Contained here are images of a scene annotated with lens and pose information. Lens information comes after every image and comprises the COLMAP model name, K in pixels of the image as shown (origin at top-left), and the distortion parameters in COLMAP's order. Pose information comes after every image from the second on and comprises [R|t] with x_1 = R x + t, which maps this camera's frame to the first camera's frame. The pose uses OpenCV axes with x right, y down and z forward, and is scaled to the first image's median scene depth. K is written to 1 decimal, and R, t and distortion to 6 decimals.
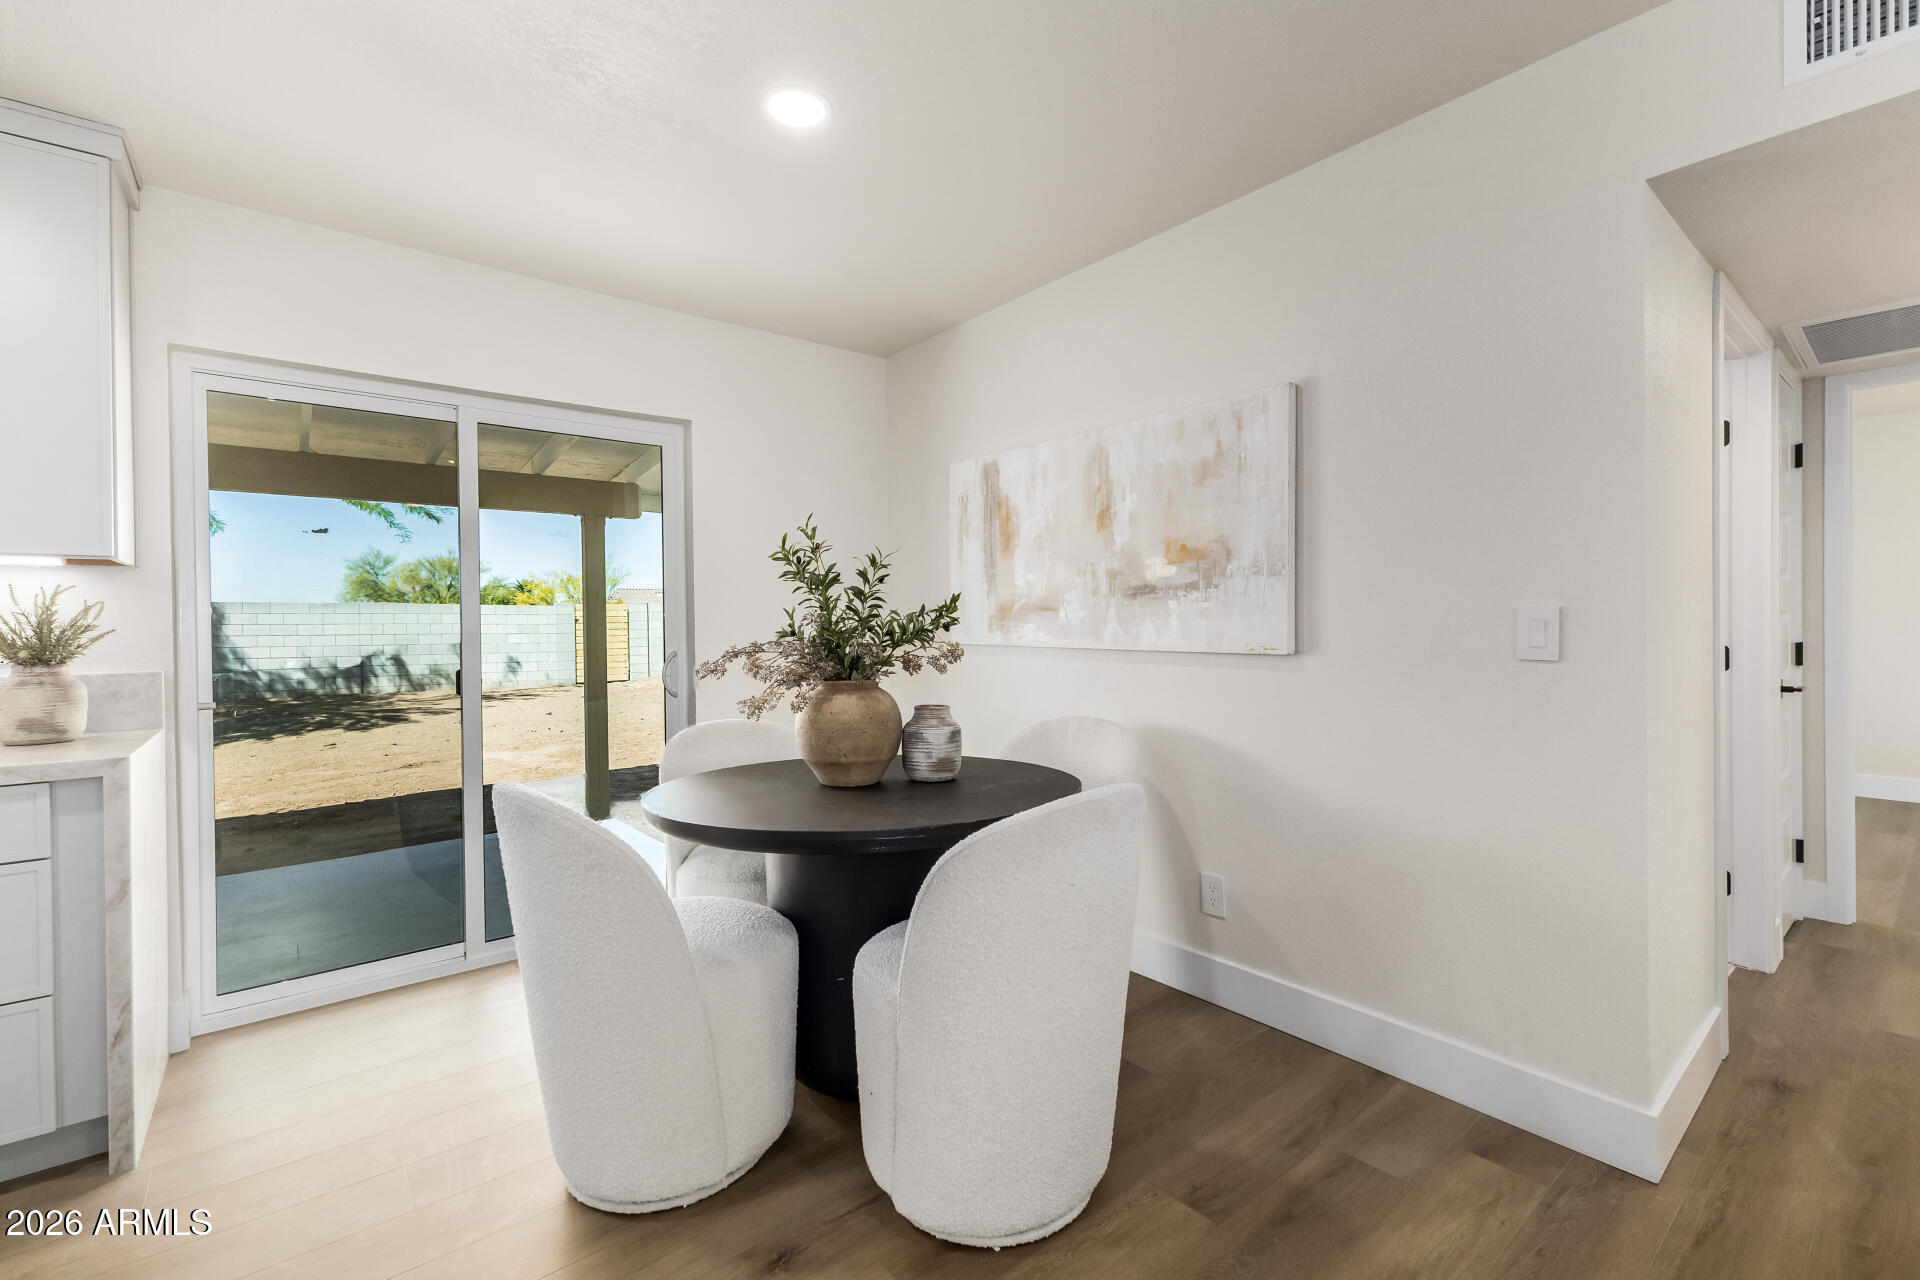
lens RADIAL K [[827.0, 0, 950.2], [0, 827.0, 631.1], [0, 0, 1]] dist [0.002587, 0.000158]
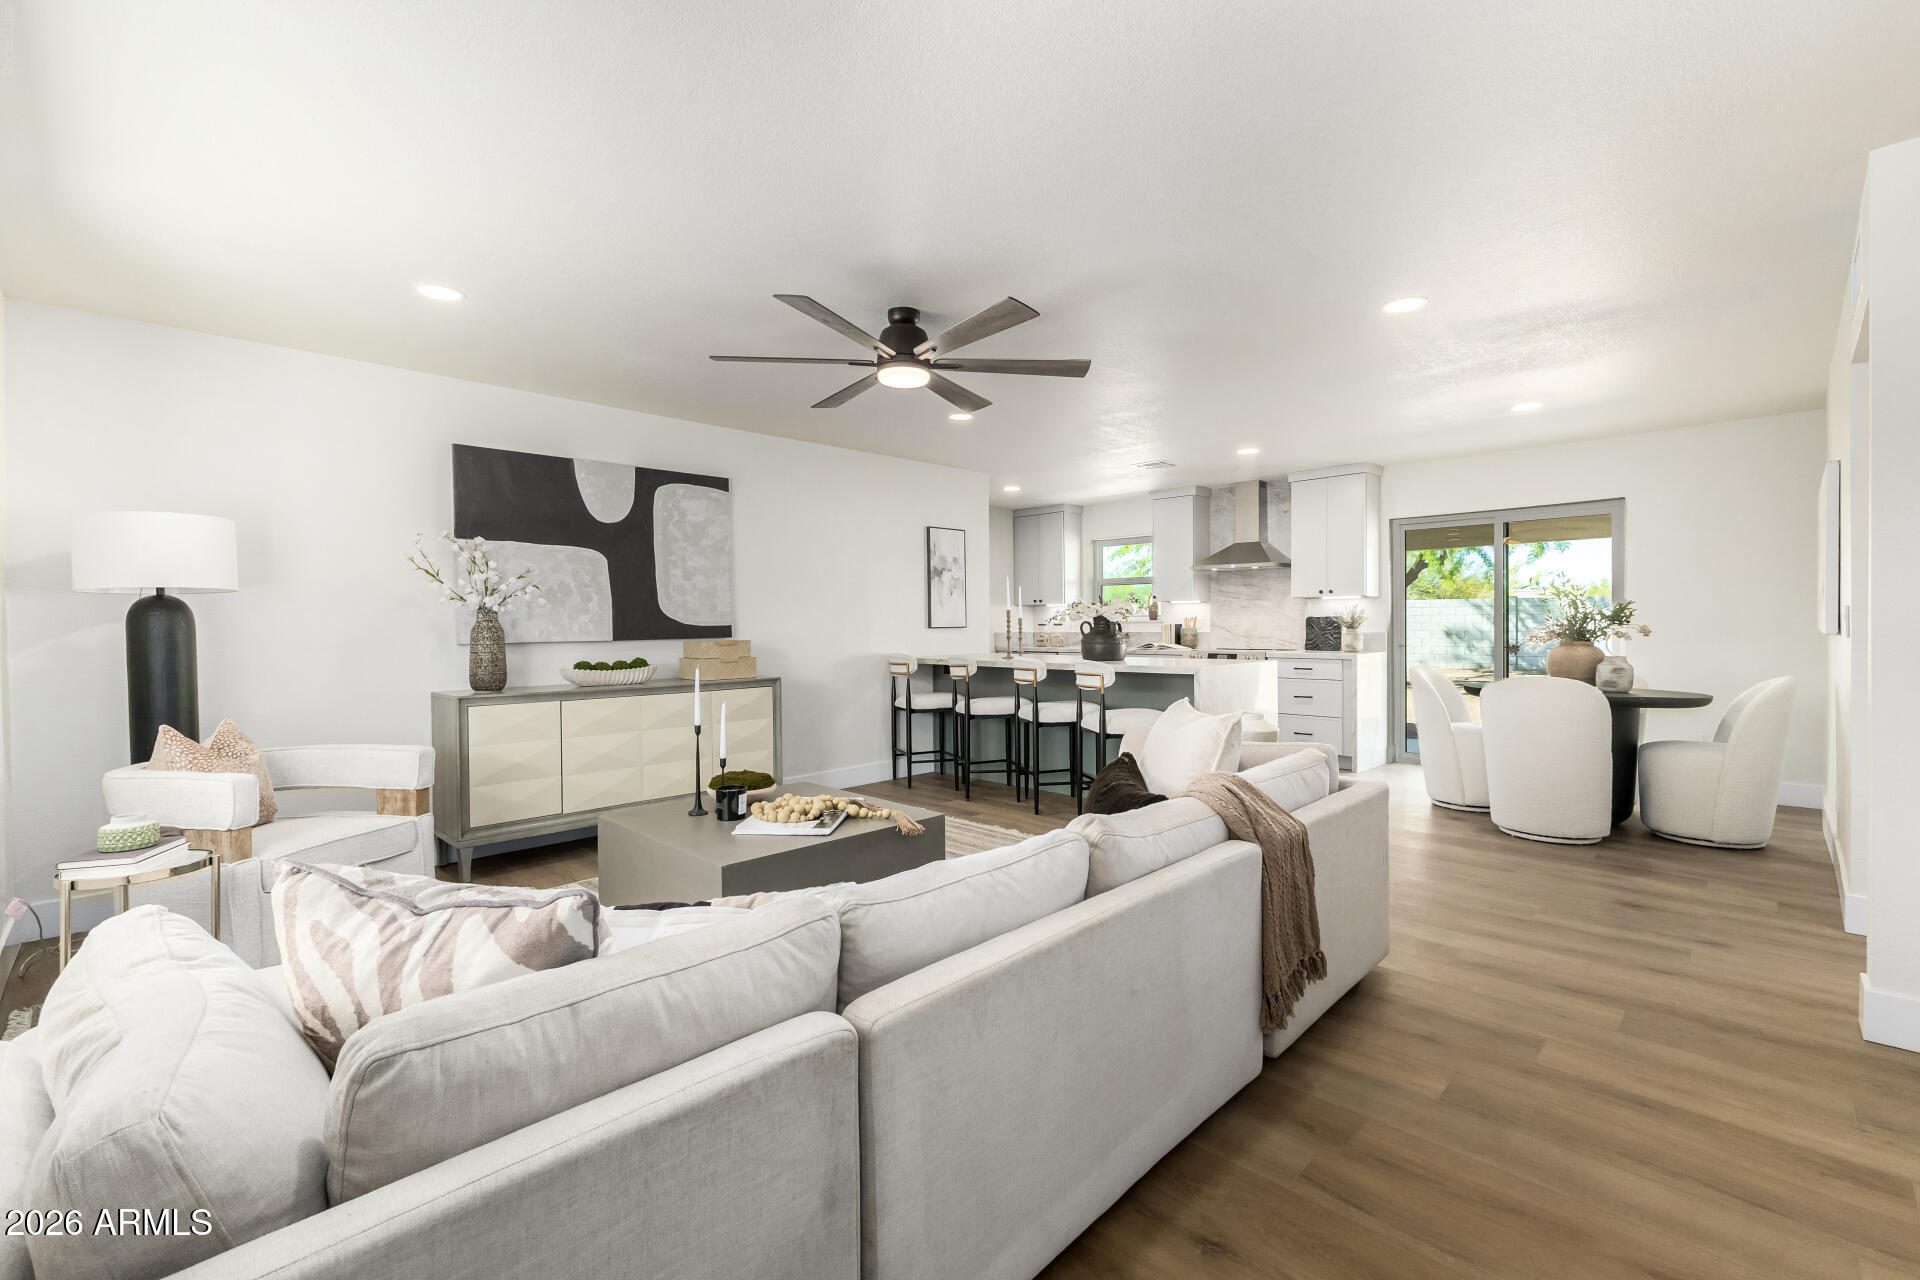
lens RADIAL K [[826.4, 0, 952.0], [0, 826.4, 632.6], [0, 0, 1]] dist [0.016435, -0.000023]
pose [[0.093820, 0.022703, -0.995330, 2.044260], [-0.001016, 0.999742, 0.022708, -0.016373], [0.995589, -0.001119, 0.093819, -0.901811]]
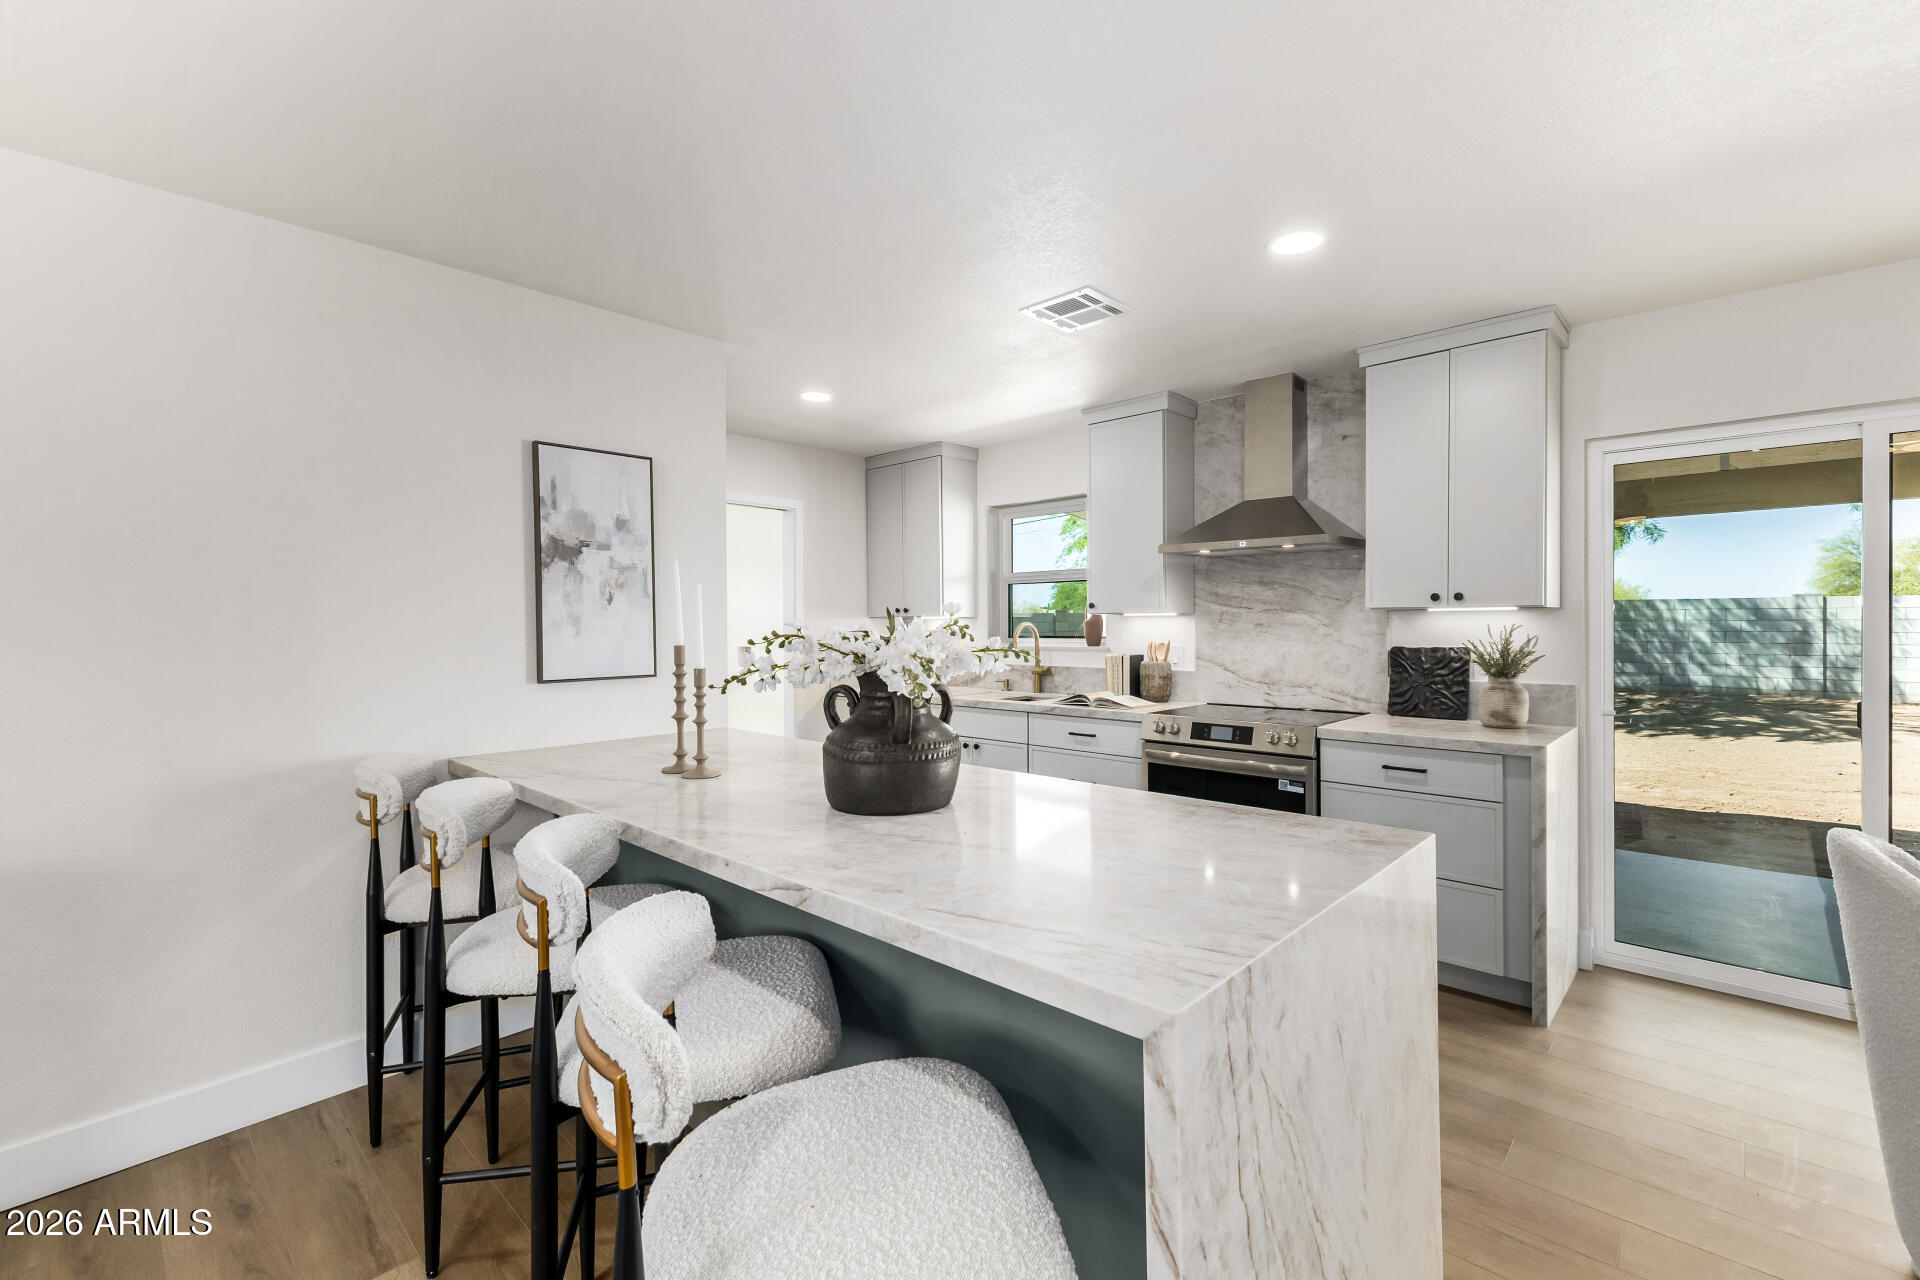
lens RADIAL K [[827.0, 0, 950.2], [0, 827.0, 631.1], [0, 0, 1]] dist [0.002587, 0.000158]
pose [[0.118559, 0.019951, -0.992747, 0.299516], [-0.001074, 0.999800, 0.019965, -0.071890], [0.992946, -0.001301, 0.118557, -0.196604]]
